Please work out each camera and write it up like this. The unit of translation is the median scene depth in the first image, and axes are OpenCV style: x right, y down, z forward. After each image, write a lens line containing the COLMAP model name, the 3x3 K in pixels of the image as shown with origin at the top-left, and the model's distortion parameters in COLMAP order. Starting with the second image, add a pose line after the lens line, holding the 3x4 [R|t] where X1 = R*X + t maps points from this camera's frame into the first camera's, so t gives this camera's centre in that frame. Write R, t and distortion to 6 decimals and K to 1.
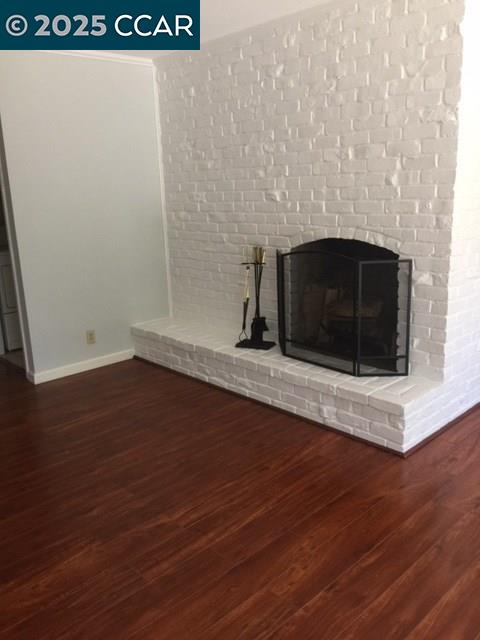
lens RADIAL K [[549.3, 0, 240.0], [0, 549.3, 320.0], [0, 0, 1]] dist [0.072801, -0.133366]
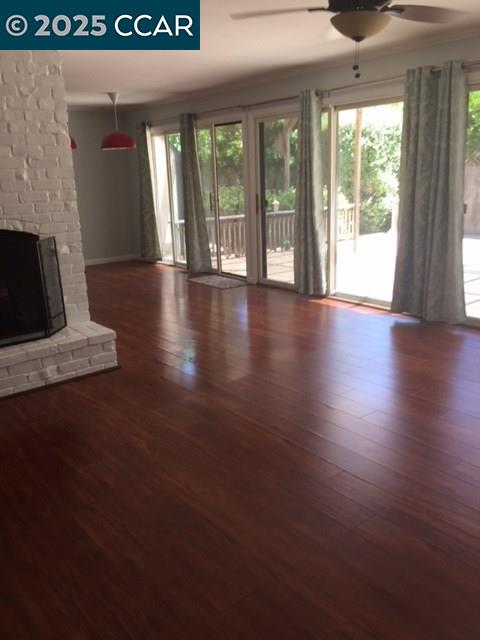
lens RADIAL K [[549.3, 0, 240.0], [0, 549.3, 320.0], [0, 0, 1]] dist [0.072801, -0.133366]
pose [[0.073608, -0.227324, 0.971033, -0.979799], [0.270608, 0.941697, 0.199943, -0.065949], [-0.959871, 0.248052, 0.130832, 0.453551]]
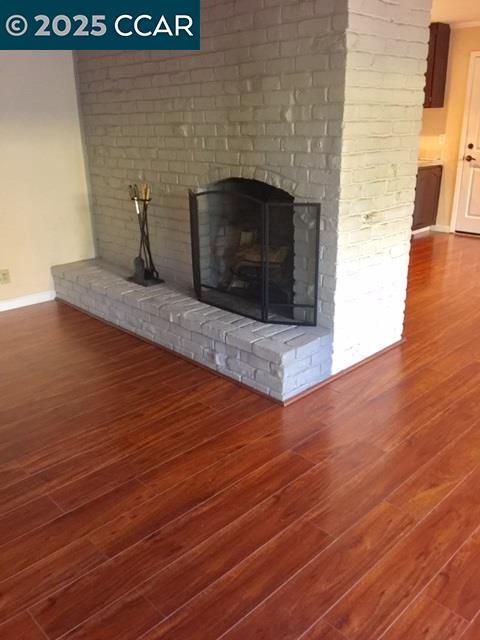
lens RADIAL K [[549.3, 0, 240.0], [0, 549.3, 320.0], [0, 0, 1]] dist [0.072801, -0.133366]
pose [[0.999804, 0.016775, 0.010507, 0.193915], [-0.017804, 0.994102, 0.106980, -0.008081], [-0.008651, -0.107146, 0.994206, 0.034479]]
